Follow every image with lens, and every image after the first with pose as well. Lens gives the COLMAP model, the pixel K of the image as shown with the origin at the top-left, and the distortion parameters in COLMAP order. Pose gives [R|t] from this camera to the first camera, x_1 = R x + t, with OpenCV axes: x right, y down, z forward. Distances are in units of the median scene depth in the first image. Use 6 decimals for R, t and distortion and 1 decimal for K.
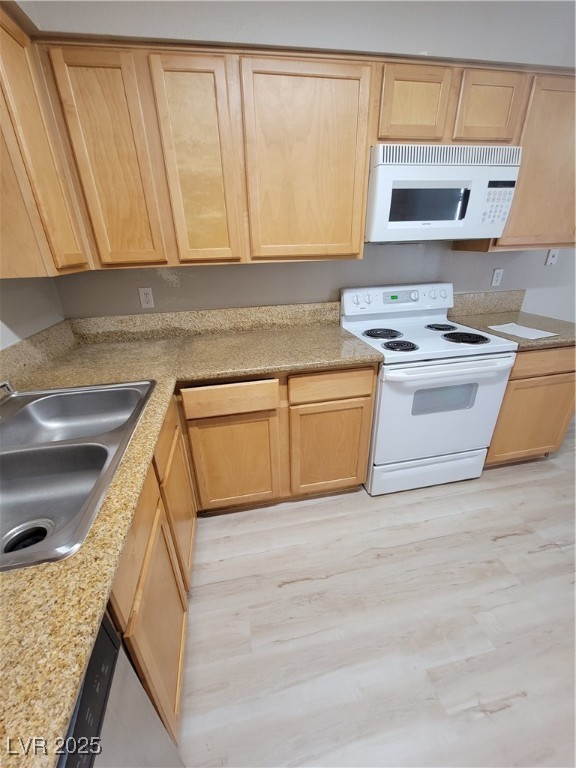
lens RADIAL K [[313.2, 0, 284.6], [0, 313.2, 383.4], [0, 0, 1]] dist [-0.002378, -0.001807]
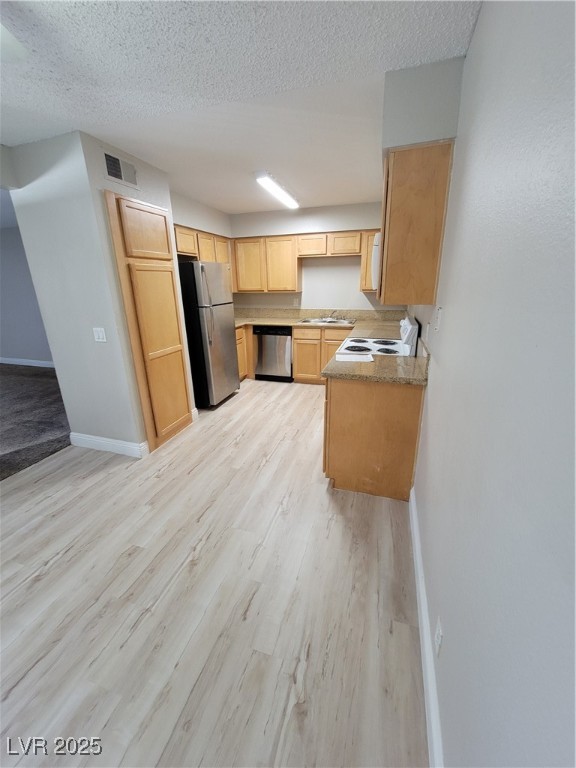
lens RADIAL K [[313.2, 0, 288.8], [0, 313.2, 384.4], [0, 0, 1]] dist [-0.002378, -0.001807]
pose [[-0.467752, 0.309699, -0.827825, 2.147142], [-0.335682, 0.804178, 0.490525, -0.675364], [0.817634, 0.507330, -0.272196, 1.262211]]
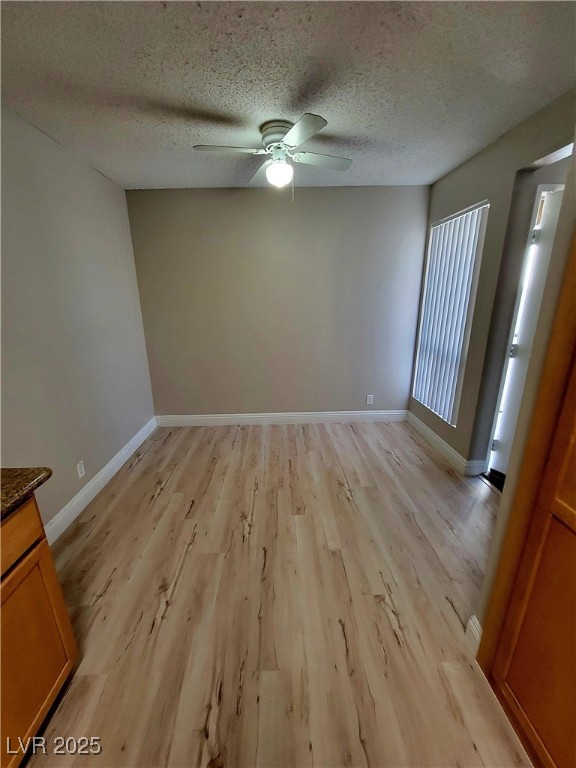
lens RADIAL K [[313.2, 0, 286.1], [0, 313.2, 383.5], [0, 0, 1]] dist [-0.002378, -0.001807]
pose [[0.165091, -0.245390, 0.955264, 0.608814], [0.412773, 0.896841, 0.159046, -0.216947], [-0.895748, 0.368050, 0.249350, 0.375664]]
